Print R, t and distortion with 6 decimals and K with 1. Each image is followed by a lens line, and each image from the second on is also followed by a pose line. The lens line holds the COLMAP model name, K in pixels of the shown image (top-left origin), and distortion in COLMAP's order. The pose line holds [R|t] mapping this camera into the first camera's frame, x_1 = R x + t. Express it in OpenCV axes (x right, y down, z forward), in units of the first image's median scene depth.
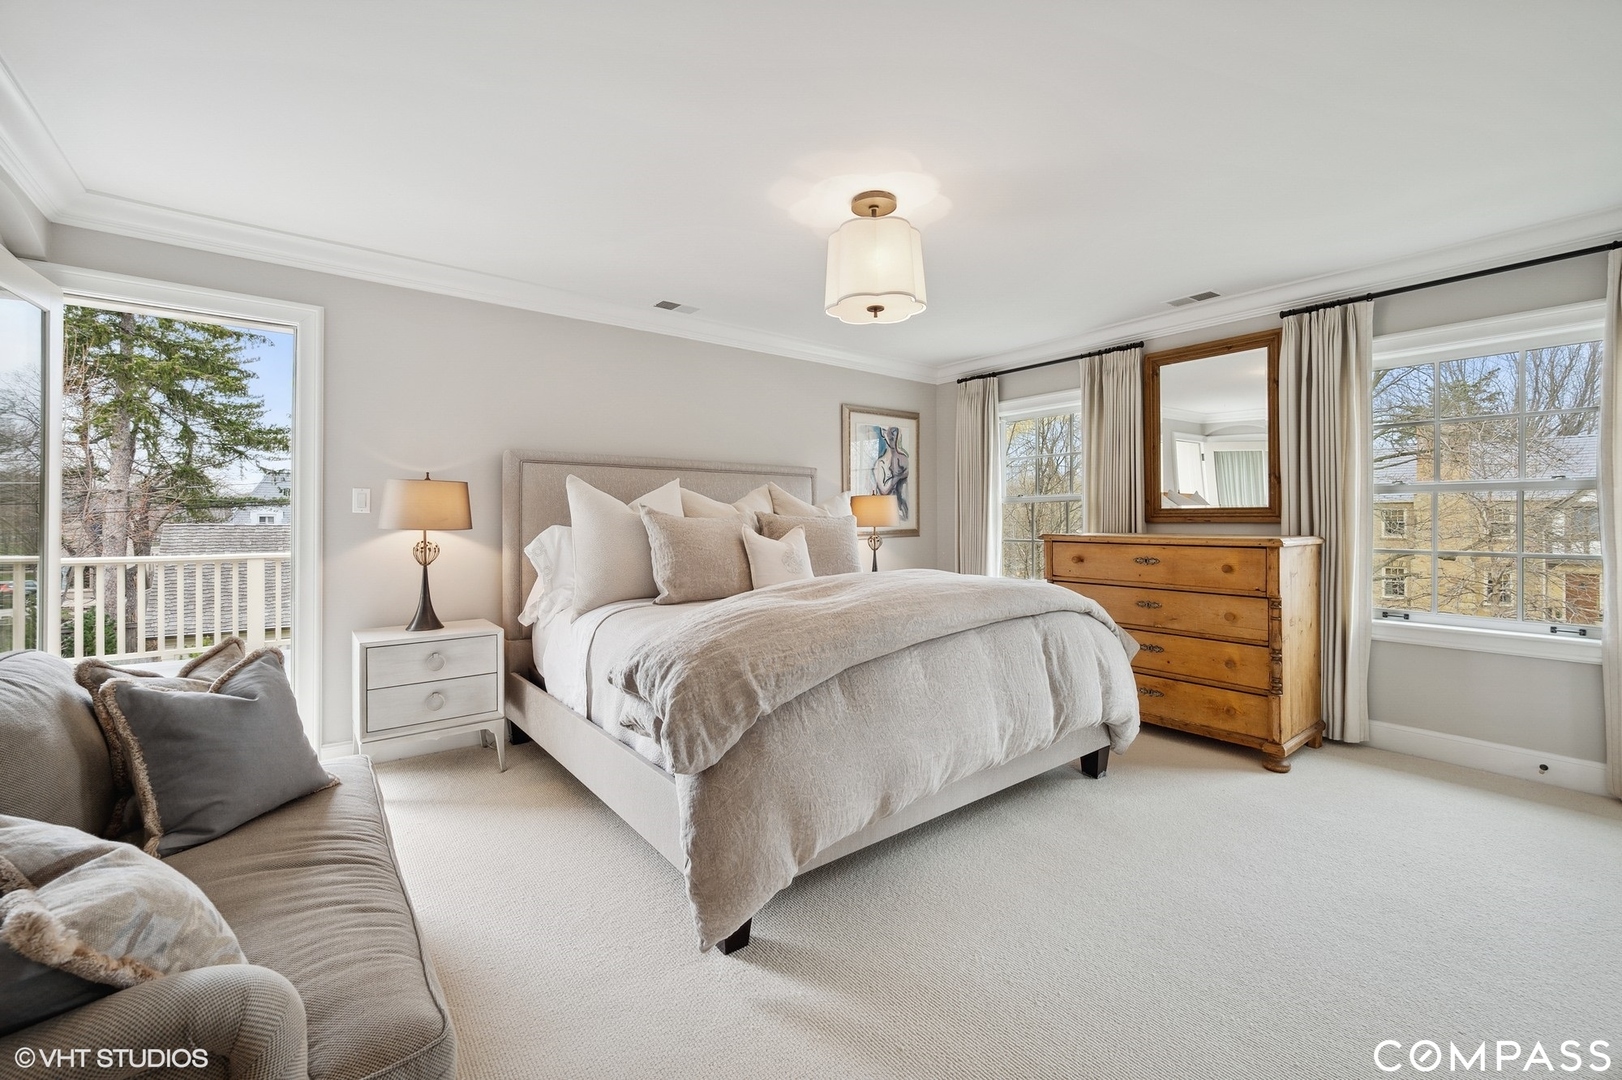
lens RADIAL K [[651.1, 0, 822.7], [0, 651.1, 522.2], [0, 0, 1]] dist [-0.006462, -0.000600]
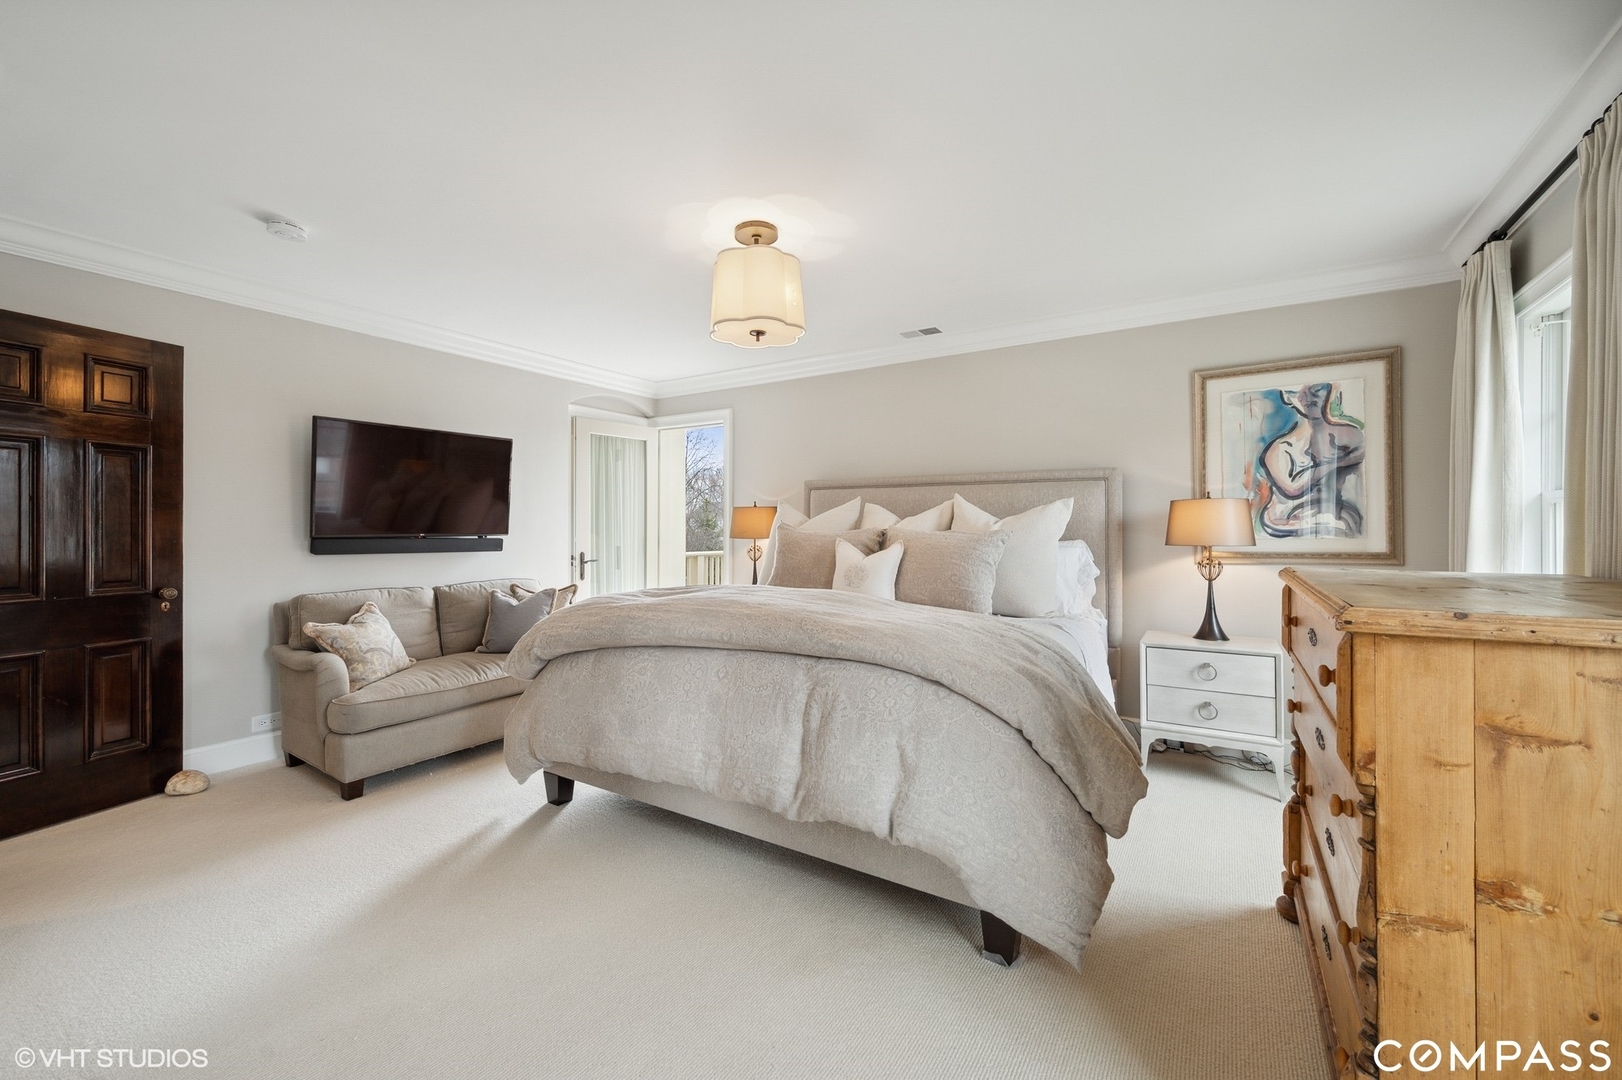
lens RADIAL K [[651.1, 0, 825.3], [0, 651.1, 535.0], [0, 0, 1]] dist [-0.006462, -0.000600]
pose [[0.341078, 0.005360, -0.940020, 0.529166], [-0.008871, 0.999958, 0.002483, -0.001877], [0.939993, 0.007492, 0.341111, 0.365192]]
